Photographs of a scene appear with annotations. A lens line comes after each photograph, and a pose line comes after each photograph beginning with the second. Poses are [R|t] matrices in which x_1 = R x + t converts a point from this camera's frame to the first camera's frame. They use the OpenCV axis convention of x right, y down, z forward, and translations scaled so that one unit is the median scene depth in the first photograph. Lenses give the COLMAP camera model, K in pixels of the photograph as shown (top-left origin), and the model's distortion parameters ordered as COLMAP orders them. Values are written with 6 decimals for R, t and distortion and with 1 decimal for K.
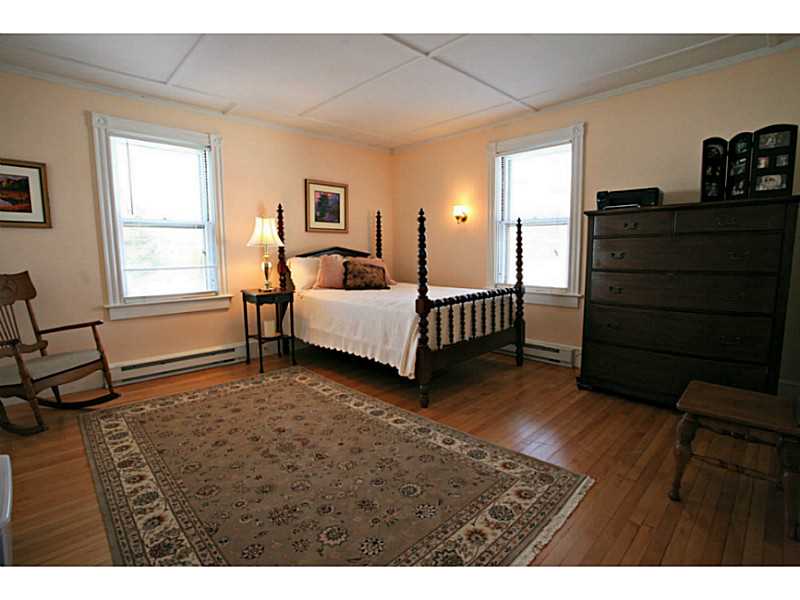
lens RADIAL K [[394.9, 0, 400.0], [0, 394.9, 300.0], [0, 0, 1]] dist [-0.027669, 0.000629]
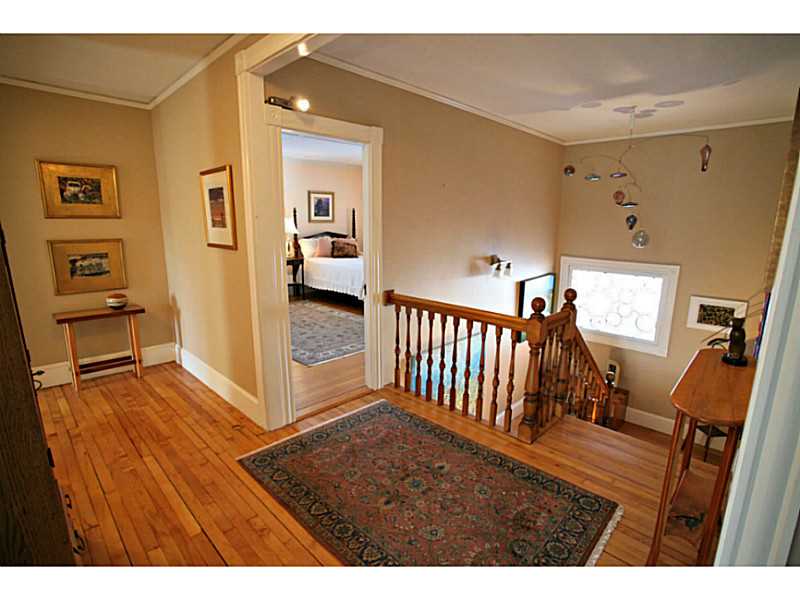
lens RADIAL K [[417.5, 0, 400.0], [0, 417.5, 300.0], [0, 0, 1]] dist [-0.001538, -0.000050]
pose [[0.999661, 0.011510, 0.023362, 0.111115], [-0.013258, 0.997015, 0.076067, 0.014324], [-0.022417, -0.076351, 0.996829, -0.810814]]
